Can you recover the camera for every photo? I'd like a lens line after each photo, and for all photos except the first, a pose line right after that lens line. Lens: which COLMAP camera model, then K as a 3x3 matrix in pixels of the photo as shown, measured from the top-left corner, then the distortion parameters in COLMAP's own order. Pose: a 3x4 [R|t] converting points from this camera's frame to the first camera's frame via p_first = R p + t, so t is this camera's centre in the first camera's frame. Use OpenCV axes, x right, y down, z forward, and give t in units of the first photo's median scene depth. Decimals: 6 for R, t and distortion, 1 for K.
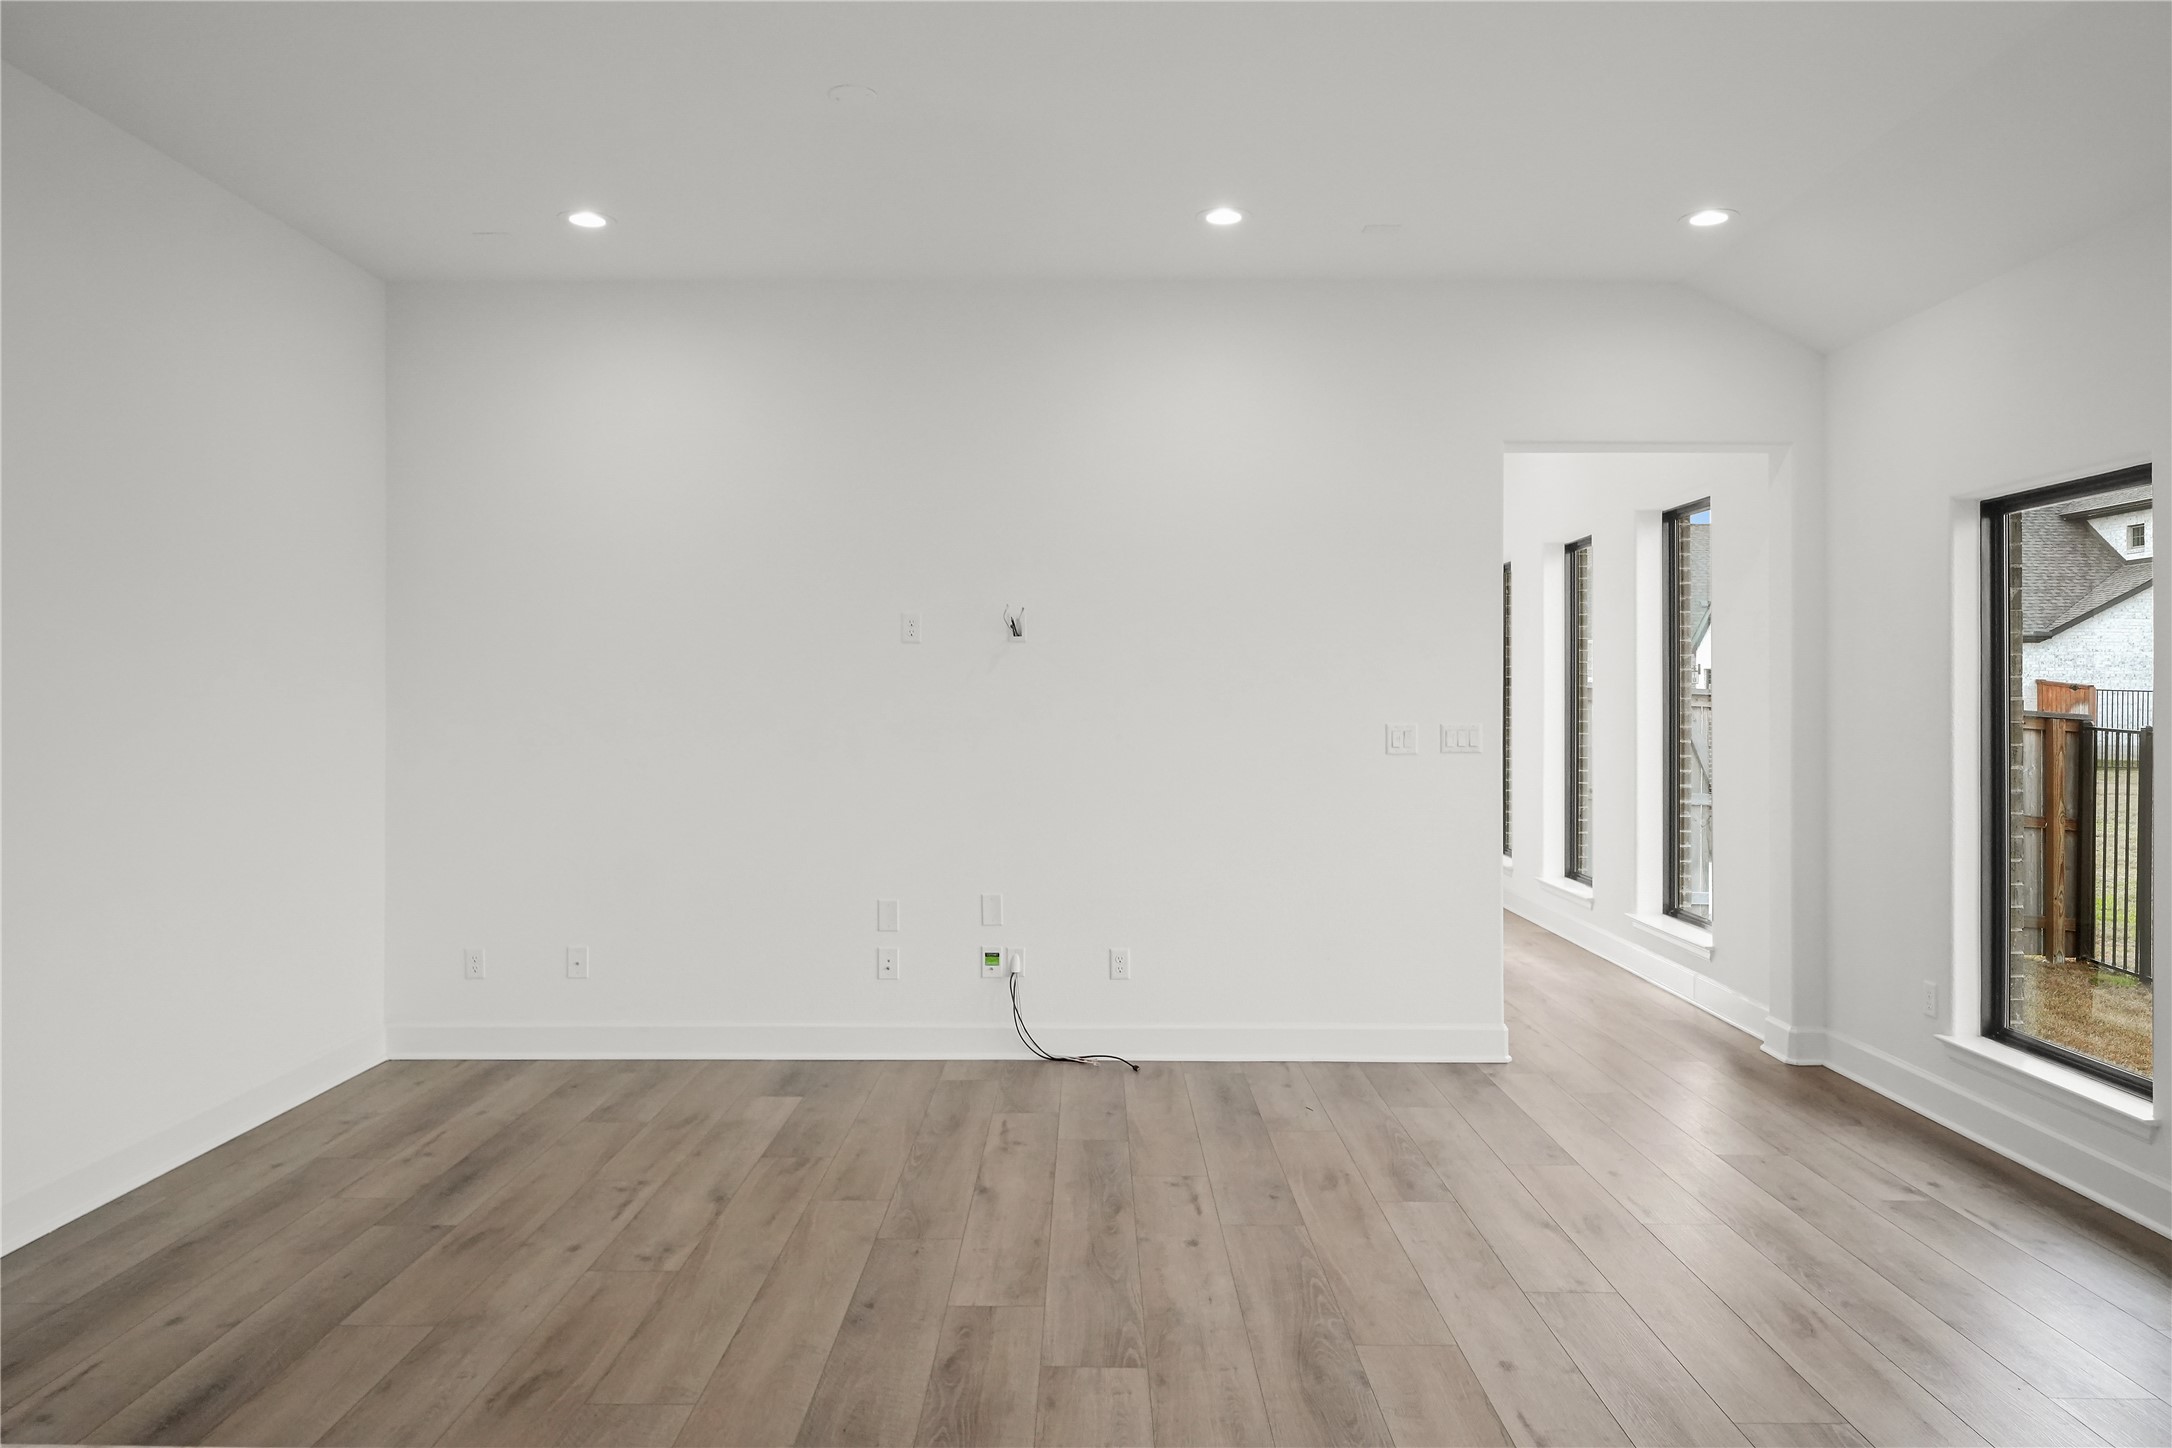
lens RADIAL K [[1370.5, 0, 1086.0], [0, 1370.5, 724.0], [0, 0, 1]] dist [-0.004818, -0.002004]
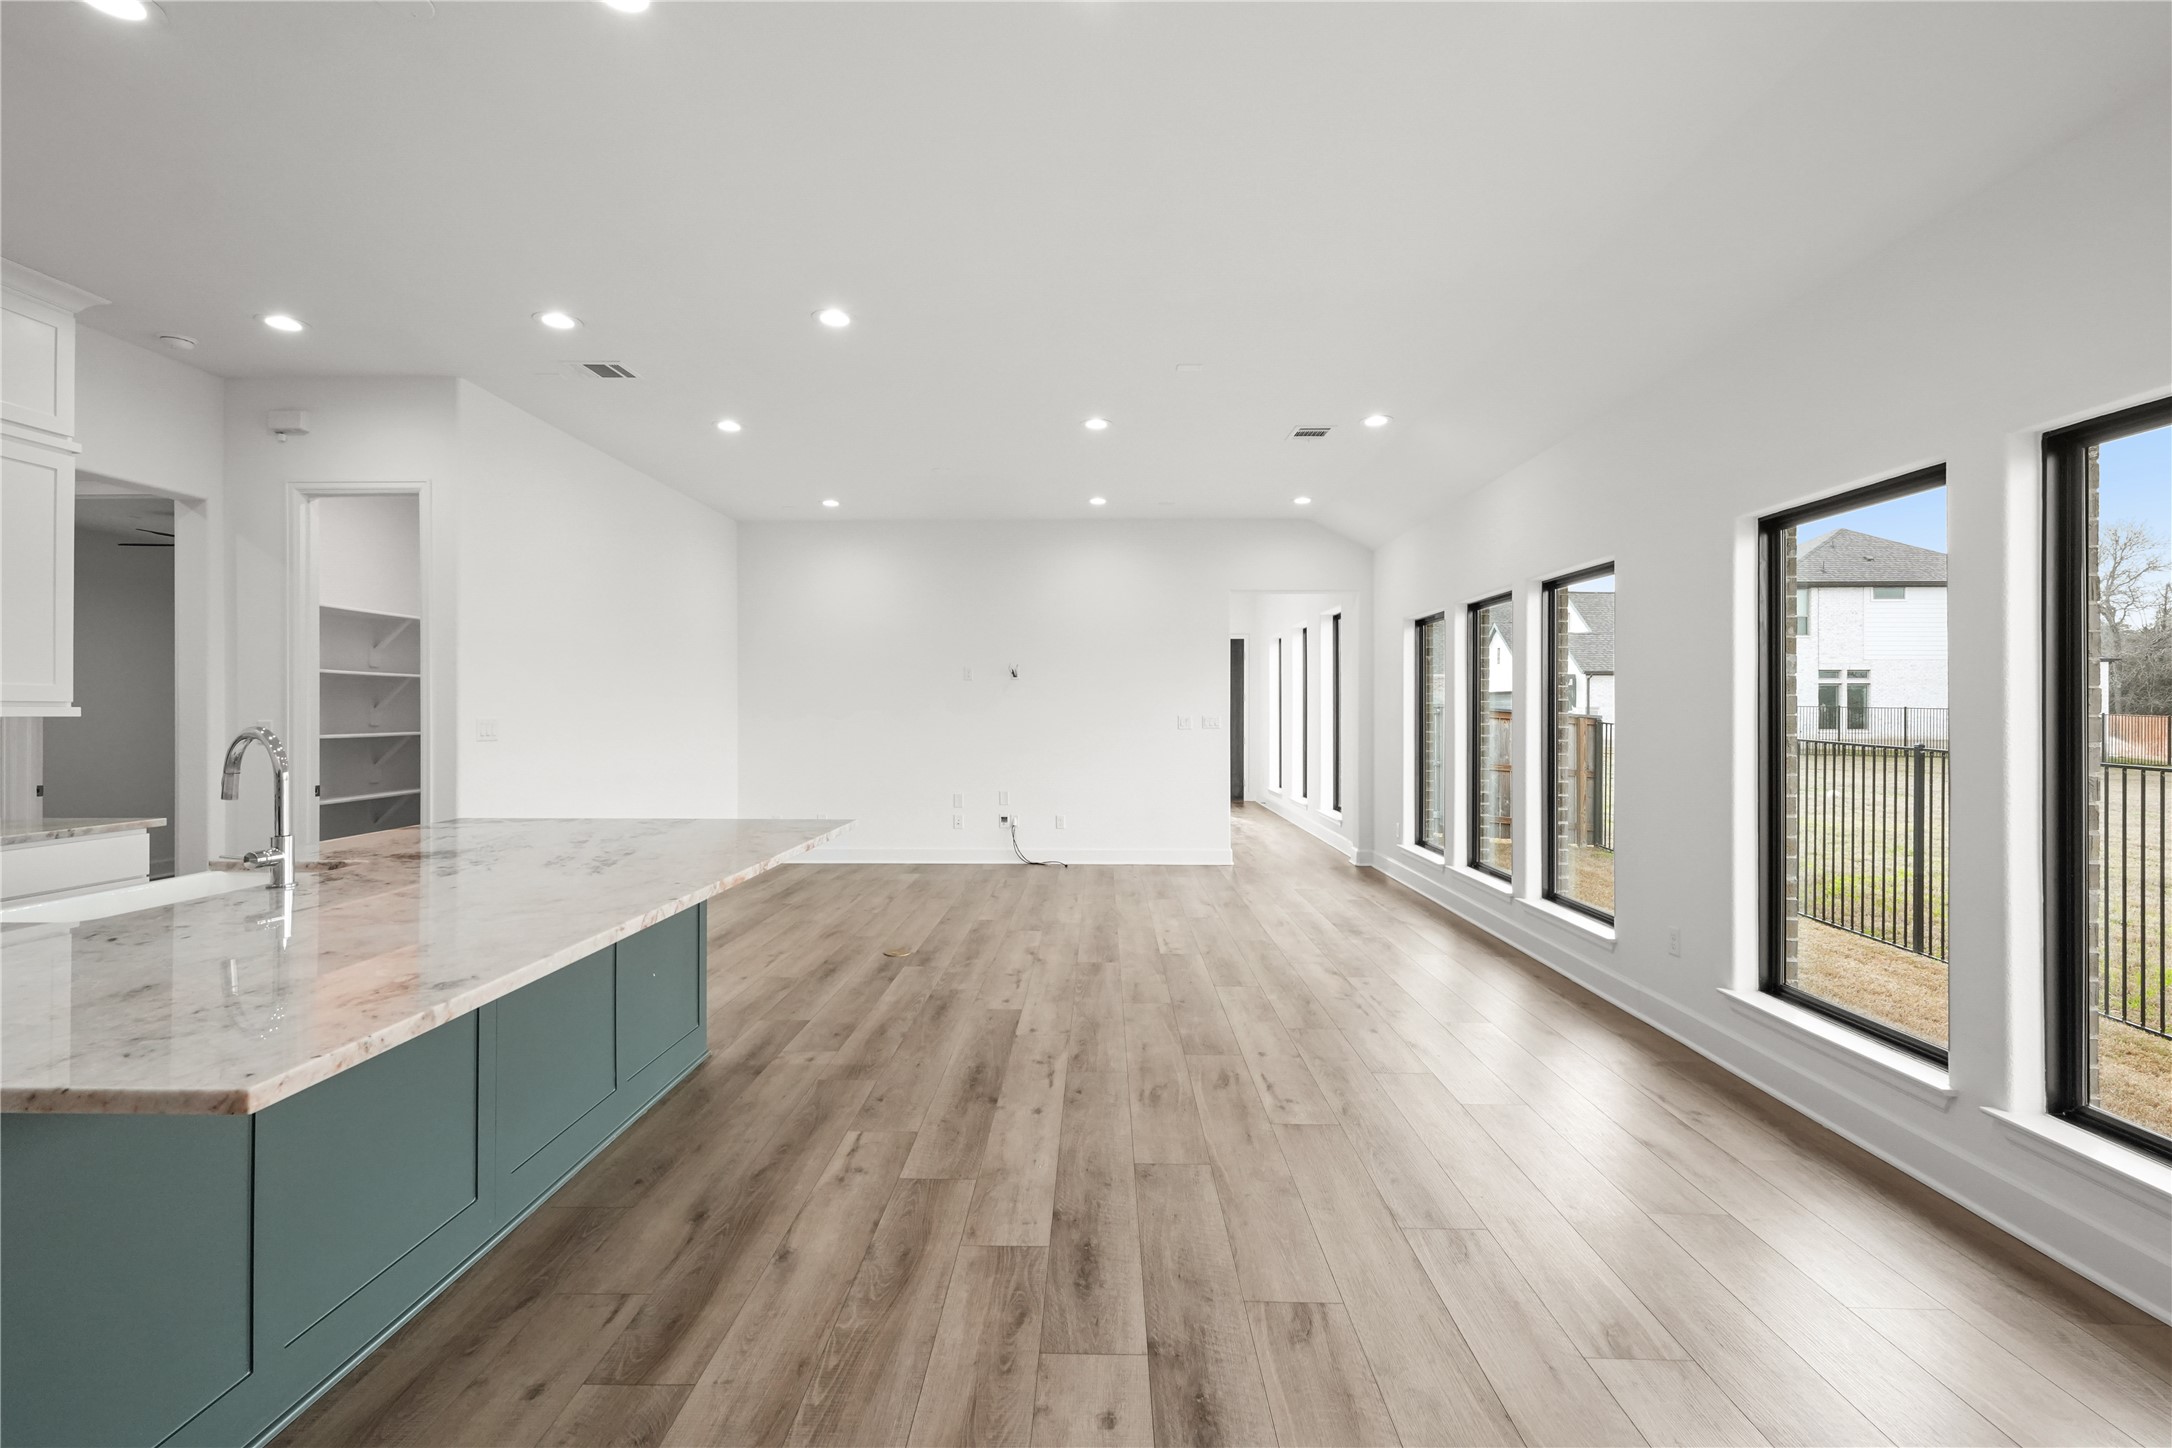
lens RADIAL K [[910.7, 0, 1081.3], [0, 910.7, 718.1], [0, 0, 1]] dist [0.000729, -0.000047]
pose [[0.999807, -0.002276, -0.019531, 0.089523], [0.002002, 0.999899, -0.014050, 0.025444], [0.019561, 0.014009, 0.999711, -0.510799]]
